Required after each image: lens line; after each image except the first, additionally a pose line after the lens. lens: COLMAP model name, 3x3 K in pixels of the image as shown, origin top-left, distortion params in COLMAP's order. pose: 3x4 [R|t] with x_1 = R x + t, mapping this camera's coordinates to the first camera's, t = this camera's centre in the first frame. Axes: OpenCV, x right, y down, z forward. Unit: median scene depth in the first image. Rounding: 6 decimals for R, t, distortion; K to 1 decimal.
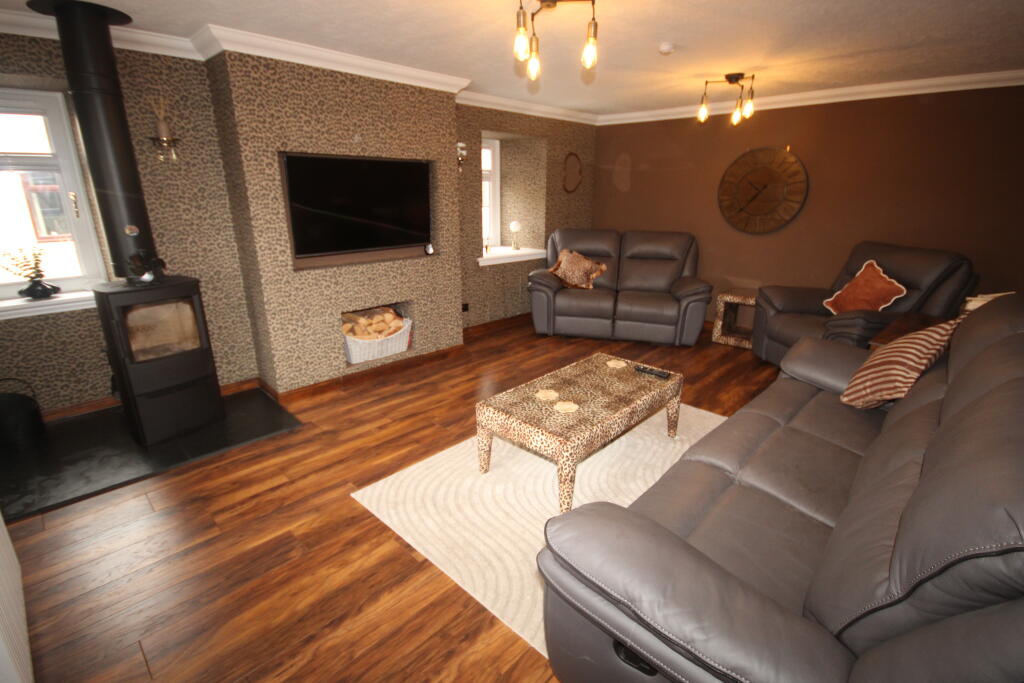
lens RADIAL K [[469.3, 0, 519.5], [0, 469.3, 340.2], [0, 0, 1]] dist [0.001513, -0.008895]
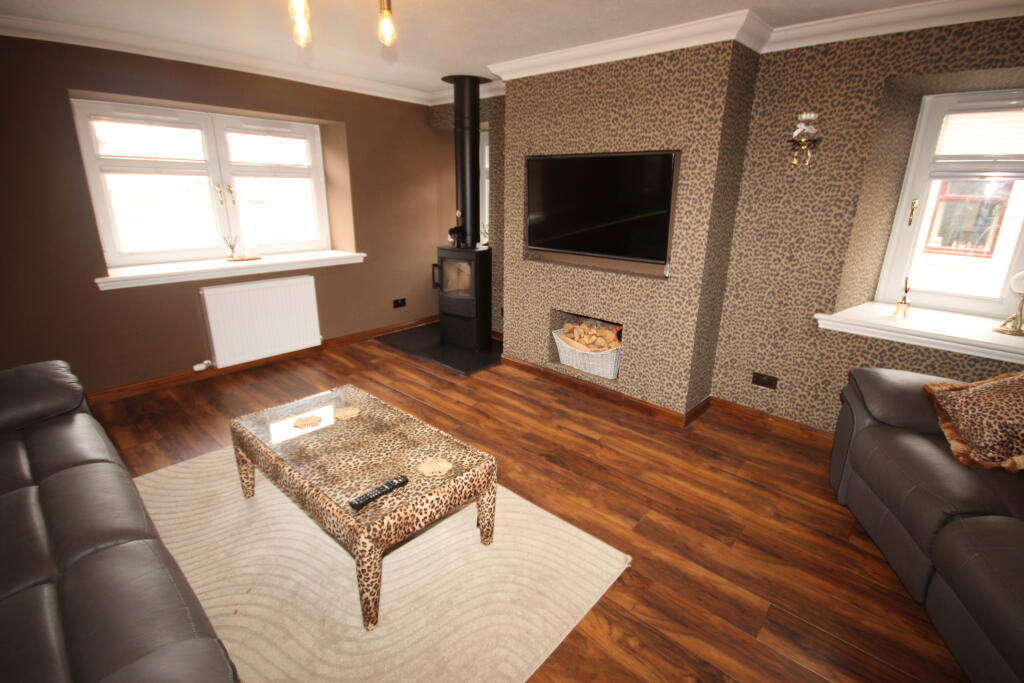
lens RADIAL K [[469.3, 0, 519.5], [0, 469.3, 340.2], [0, 0, 1]] dist [0.001513, -0.008895]
pose [[0.043135, 0.295313, -0.954426, 0.903920], [-0.322846, 0.908182, 0.266414, -0.359924], [0.945468, 0.296641, 0.134515, 1.185383]]
